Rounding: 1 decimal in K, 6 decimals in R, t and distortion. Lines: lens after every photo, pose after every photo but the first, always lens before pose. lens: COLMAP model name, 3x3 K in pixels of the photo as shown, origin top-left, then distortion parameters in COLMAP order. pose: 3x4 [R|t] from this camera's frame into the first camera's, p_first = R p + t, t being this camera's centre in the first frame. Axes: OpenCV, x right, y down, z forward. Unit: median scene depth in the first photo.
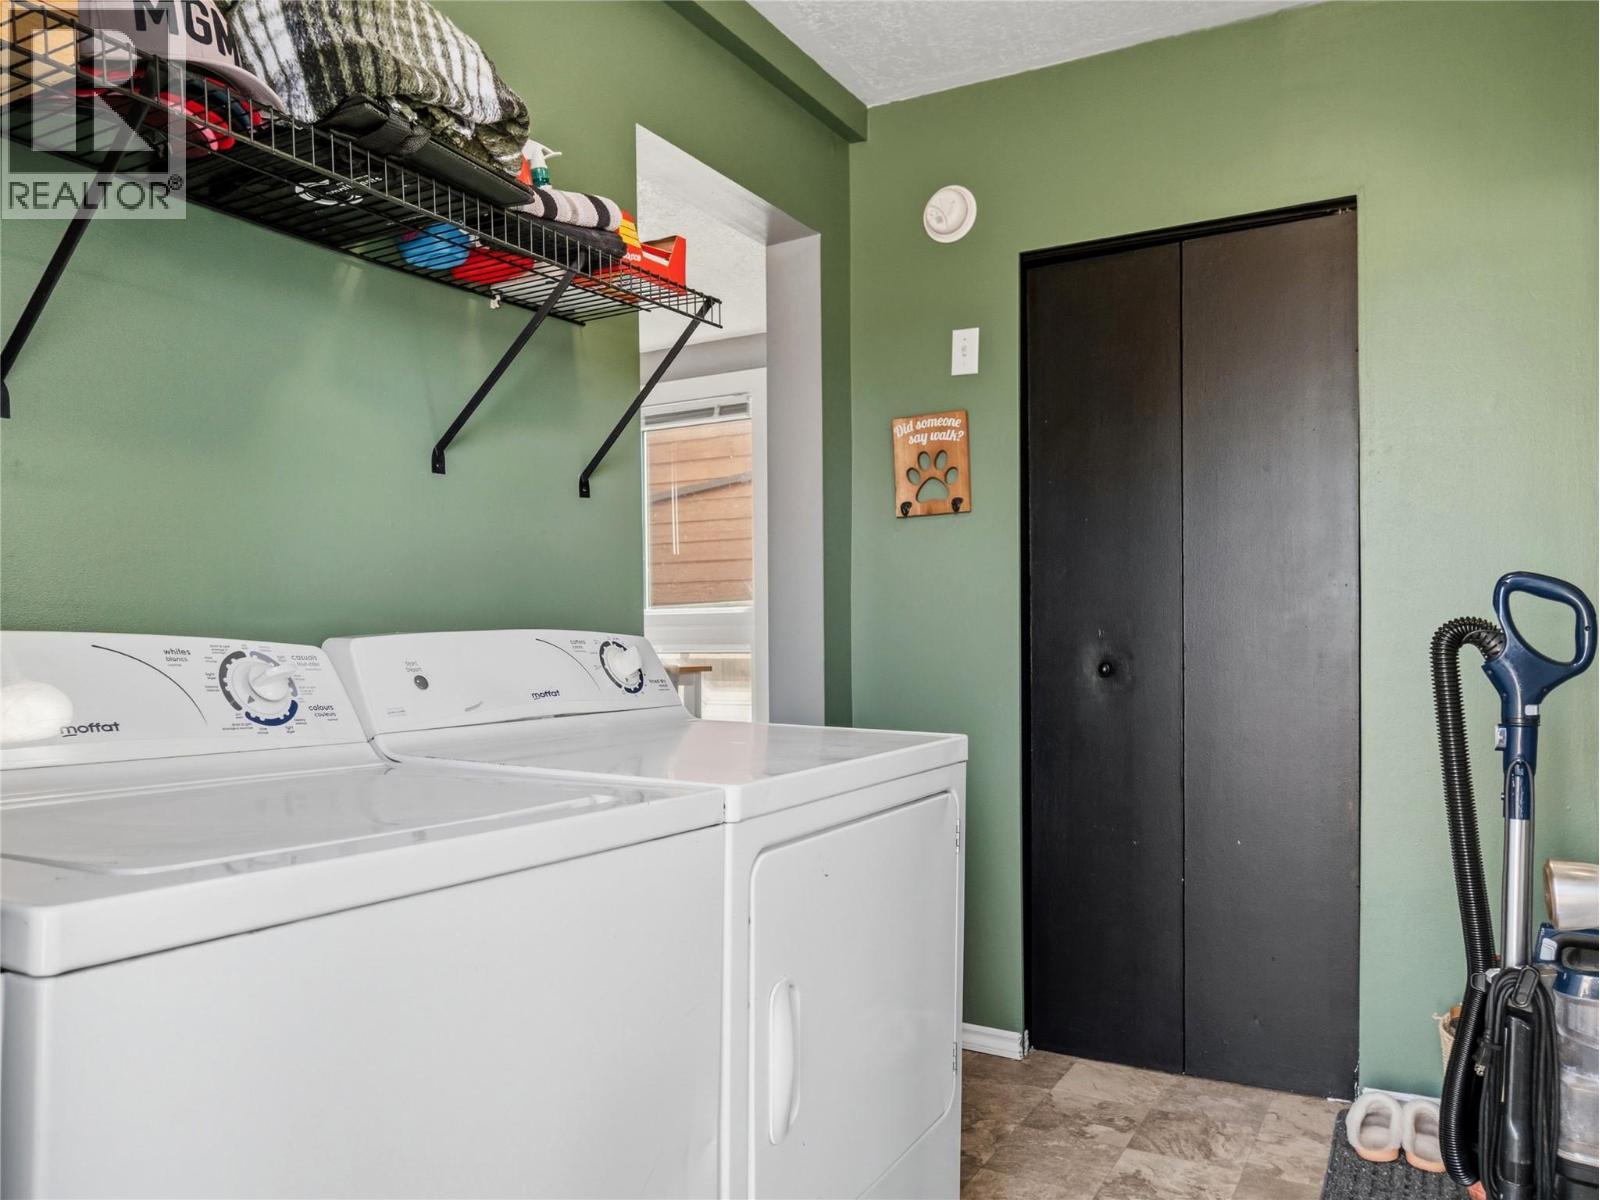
lens RADIAL K [[1158.8, 0, 820.8], [0, 1158.8, 598.6], [0, 0, 1]] dist [-0.052170, 0.025325]
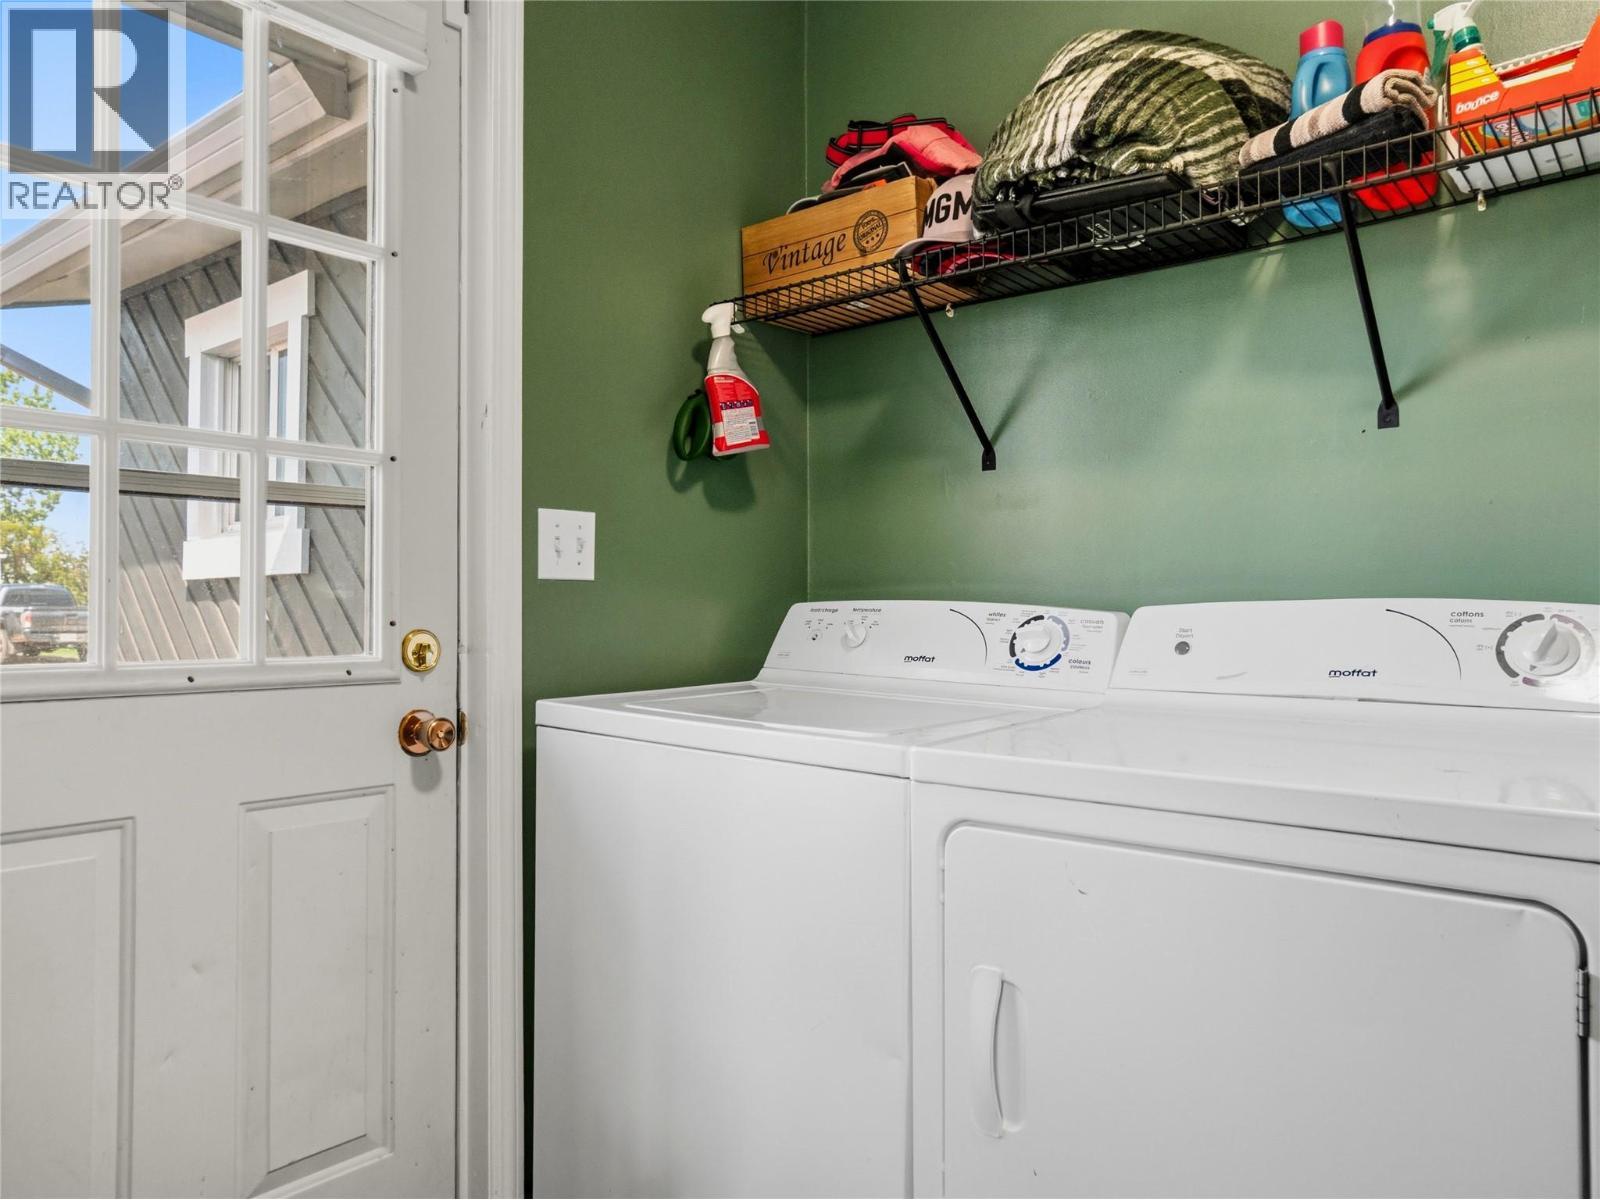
lens RADIAL K [[1158.8, 0, 820.8], [0, 1158.8, 598.6], [0, 0, 1]] dist [-0.052170, 0.025325]
pose [[-0.153744, 0.005034, -0.988098, 0.820722], [0.034753, 0.999396, -0.000316, 0.016018], [0.987499, -0.034388, -0.153826, 0.876019]]
